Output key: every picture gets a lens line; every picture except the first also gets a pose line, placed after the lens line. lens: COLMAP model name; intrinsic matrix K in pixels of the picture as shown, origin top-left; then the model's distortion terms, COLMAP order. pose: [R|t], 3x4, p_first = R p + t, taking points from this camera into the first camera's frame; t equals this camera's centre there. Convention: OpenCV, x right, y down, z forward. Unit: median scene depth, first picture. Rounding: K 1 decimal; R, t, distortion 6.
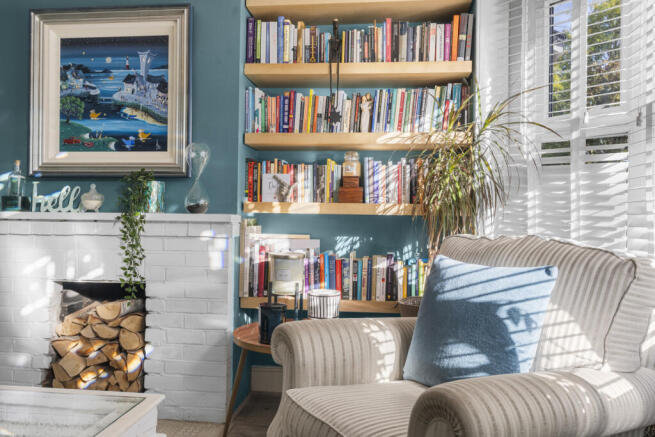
lens RADIAL K [[514.7, 0, 327.7], [0, 514.7, 209.7], [0, 0, 1]] dist [0.003439, 0.005050]
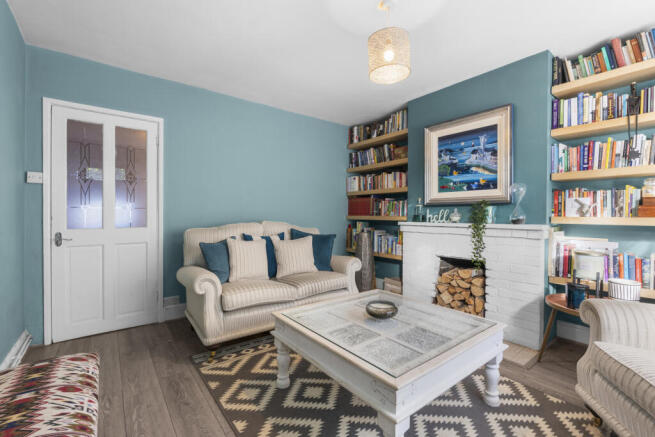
lens RADIAL K [[287.8, 0, 323.3], [0, 287.8, 216.7], [0, 0, 1]] dist [-0.011244, 0.001039]
pose [[0.693087, -0.005054, -0.720836, -0.014122], [0.013933, 0.999883, 0.006386, -0.031095], [0.720719, -0.014469, 0.693076, -0.124420]]
